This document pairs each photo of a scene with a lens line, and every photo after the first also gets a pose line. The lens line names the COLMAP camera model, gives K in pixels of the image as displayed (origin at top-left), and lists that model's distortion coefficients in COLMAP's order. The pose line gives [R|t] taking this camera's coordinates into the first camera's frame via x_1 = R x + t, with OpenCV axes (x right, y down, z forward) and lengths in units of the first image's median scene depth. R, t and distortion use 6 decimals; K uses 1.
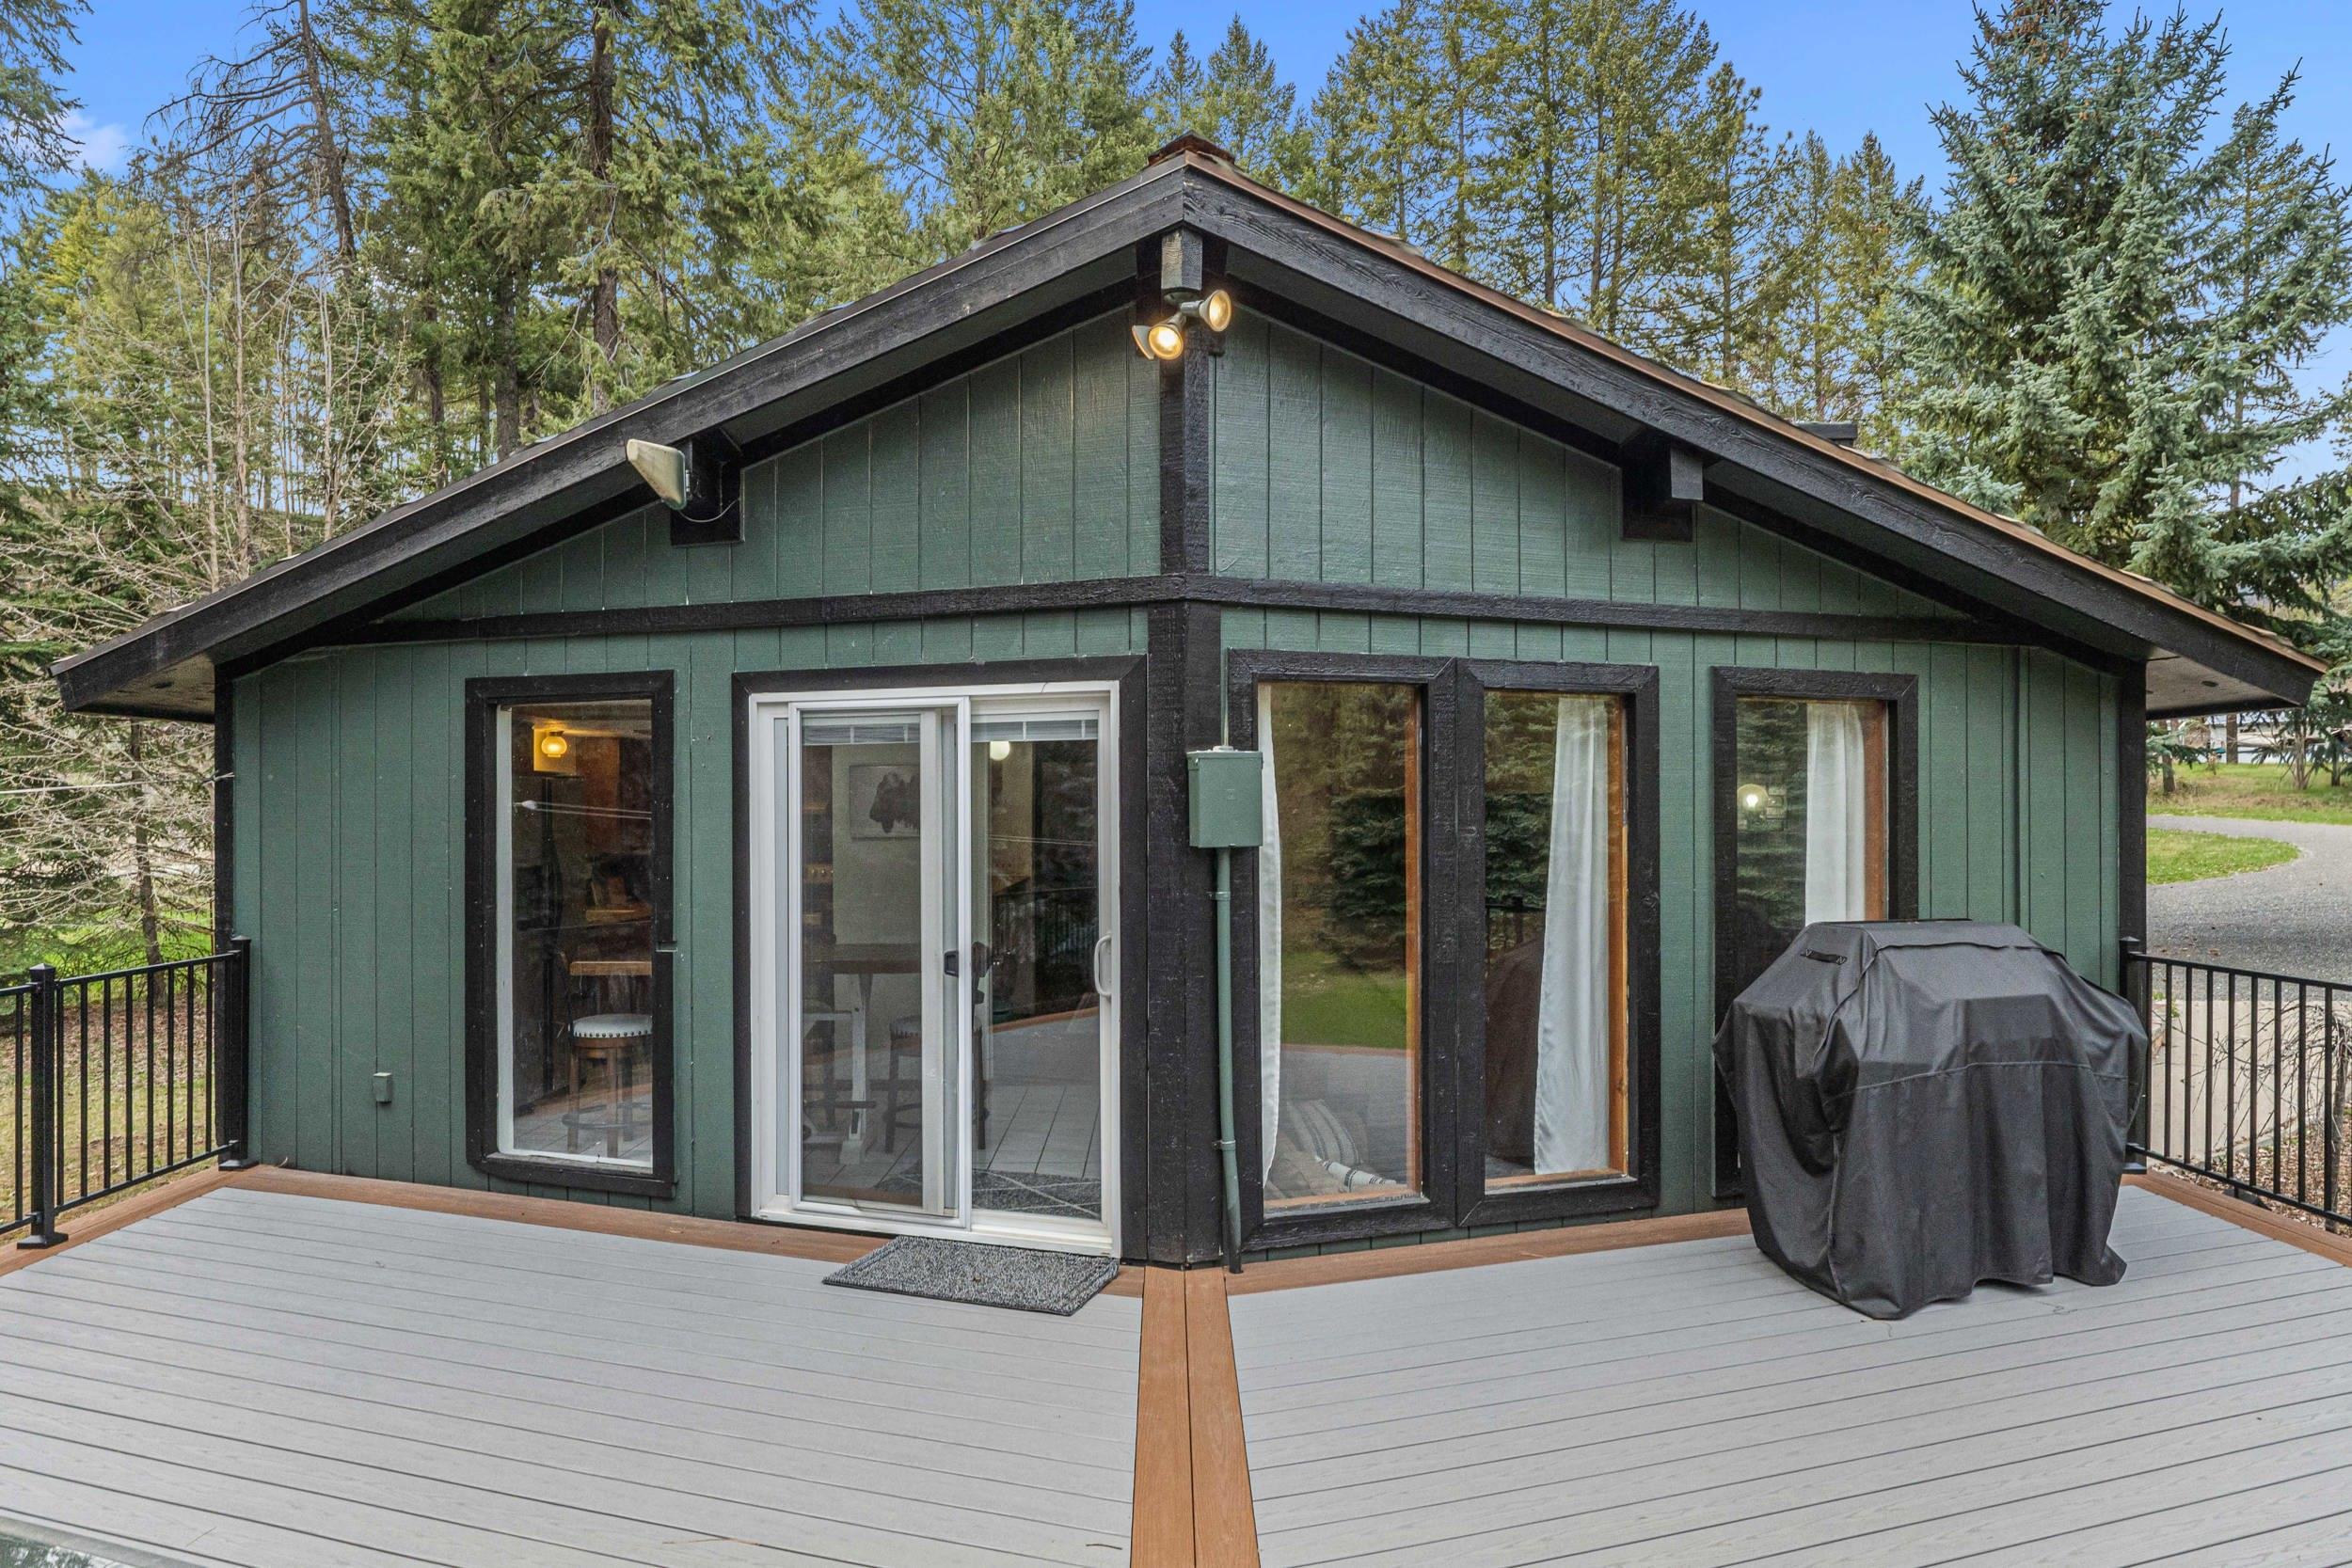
lens RADIAL K [[1324.2, 0, 1176.6], [0, 1324.2, 788.2], [0, 0, 1]] dist [0.001860, 0.000770]
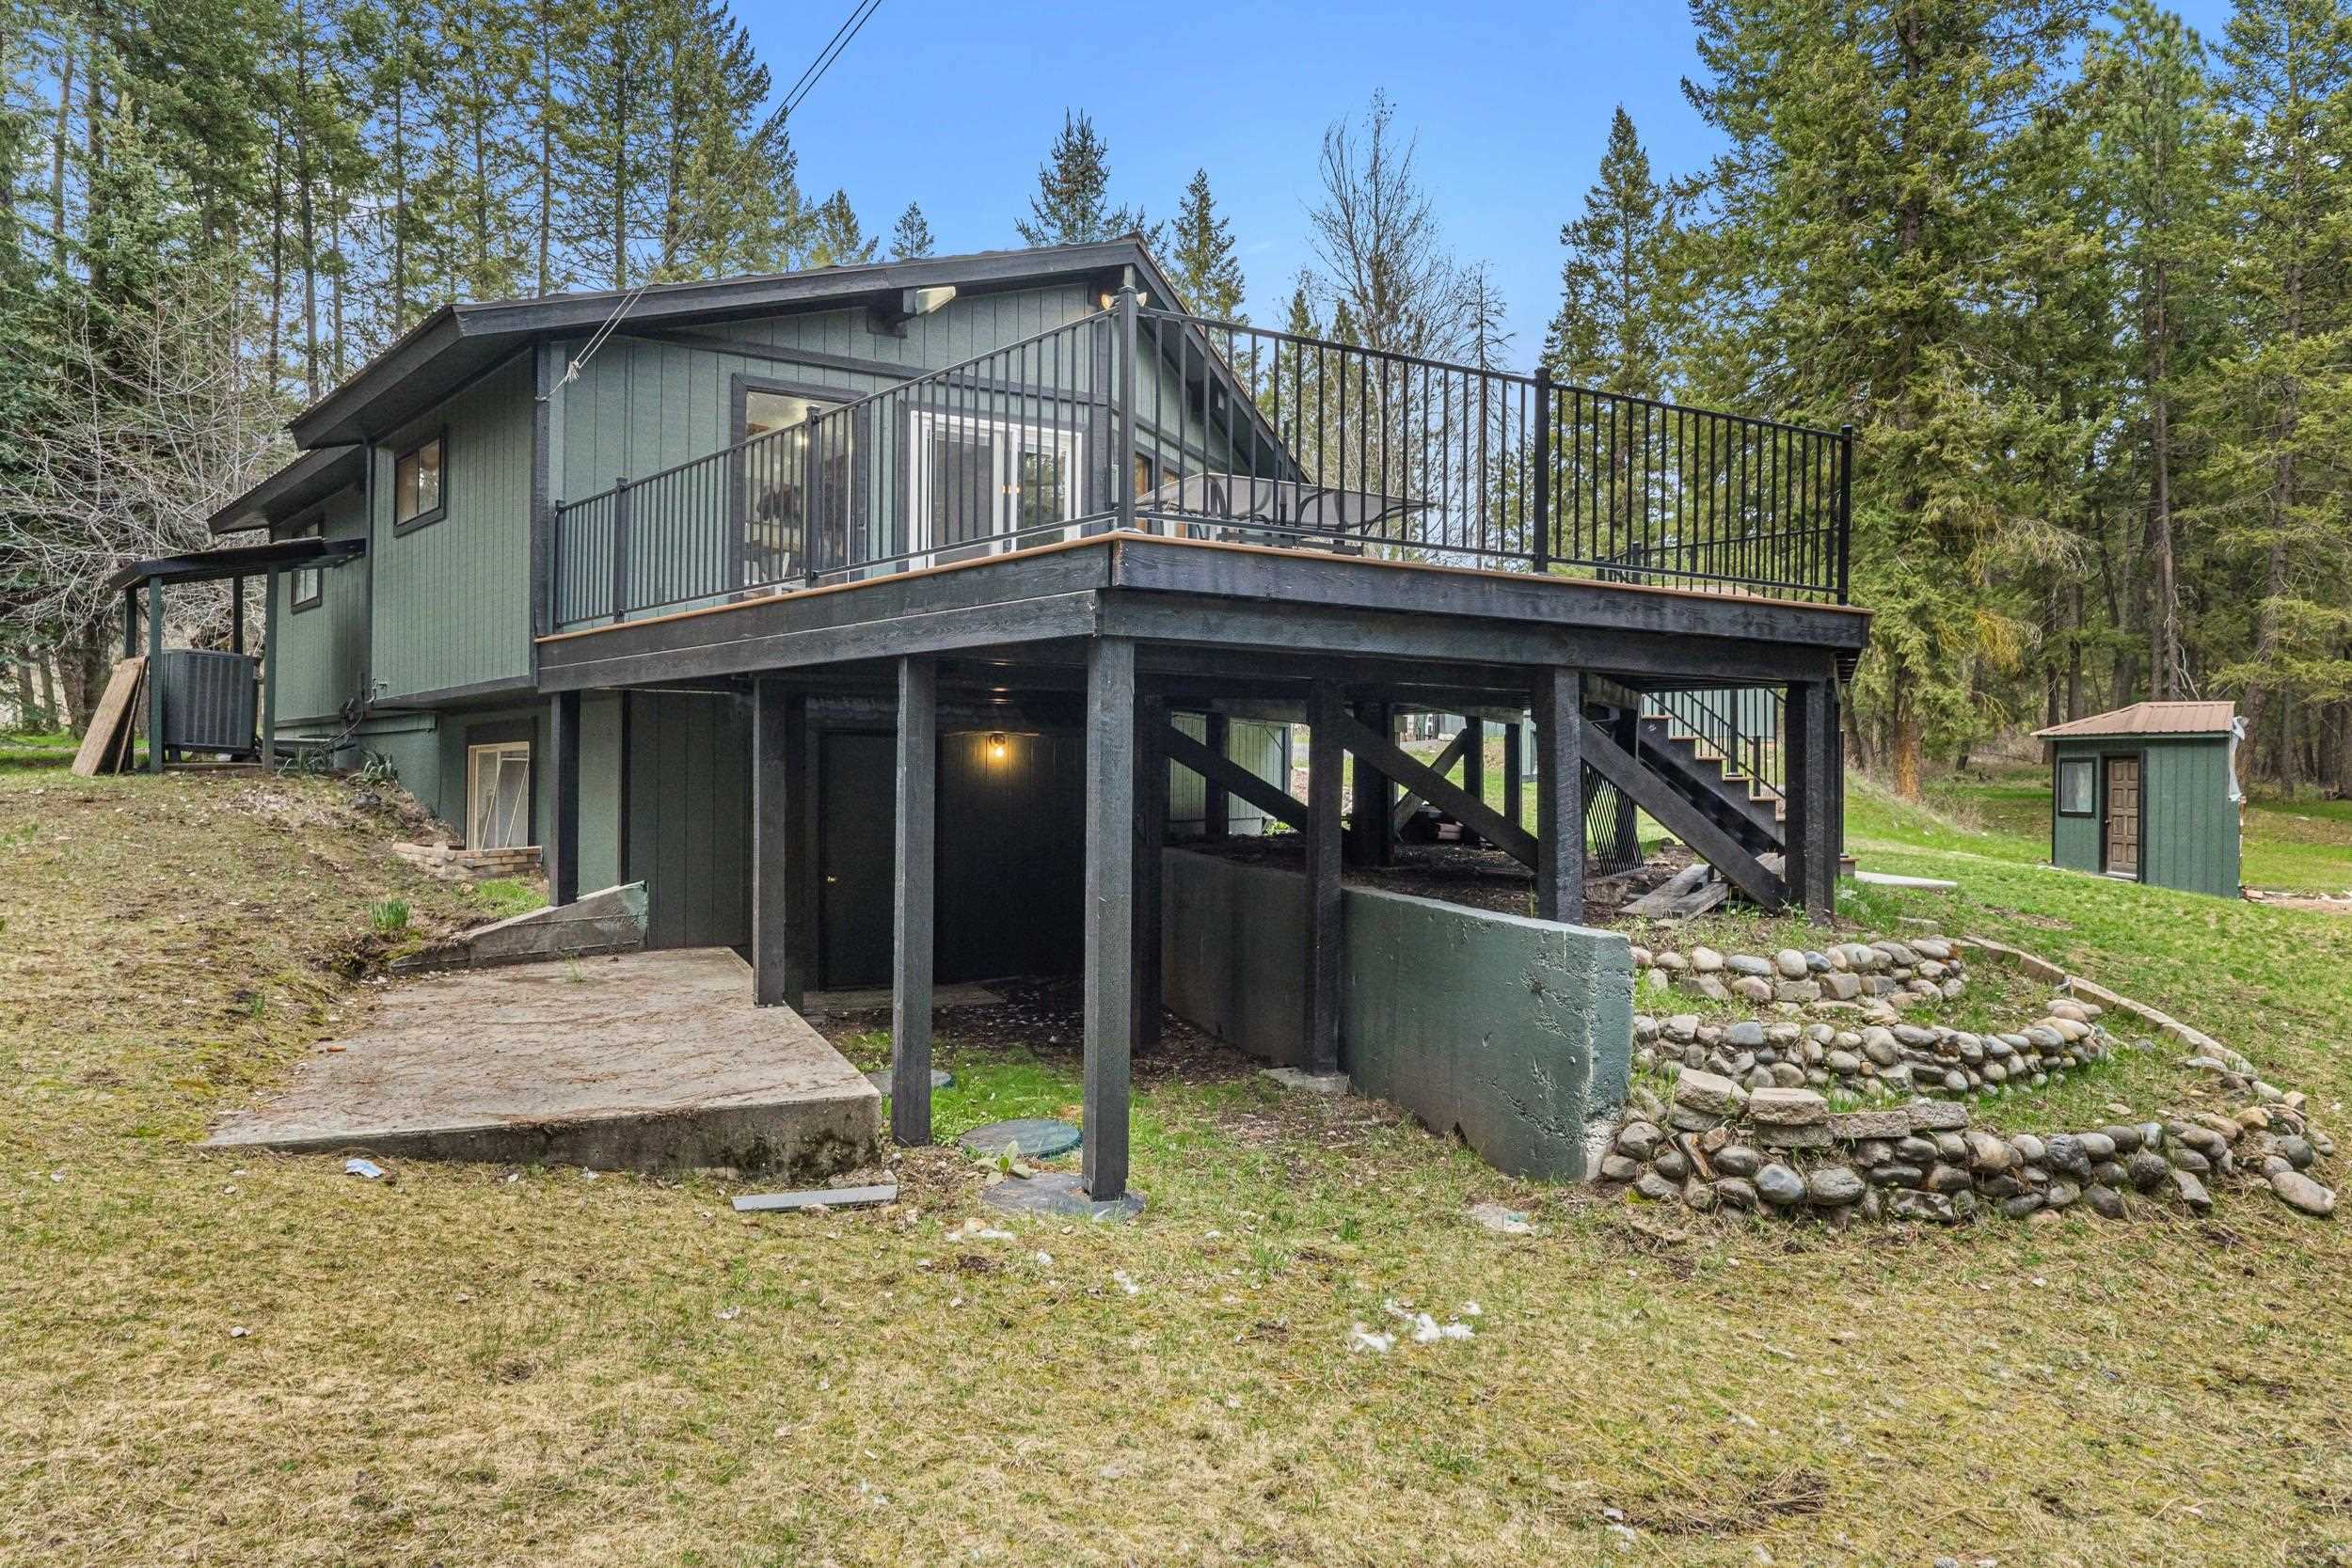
lens RADIAL K [[1324.2, 0, 1175.9], [0, 1324.2, 777.2], [0, 0, 1]] dist [0.001860, 0.000770]
pose [[0.699501, 0.007232, 0.714595, -1.515679], [-0.008119, 0.999965, -0.002172, 0.514593], [-0.714585, -0.004282, 0.699535, -0.794607]]
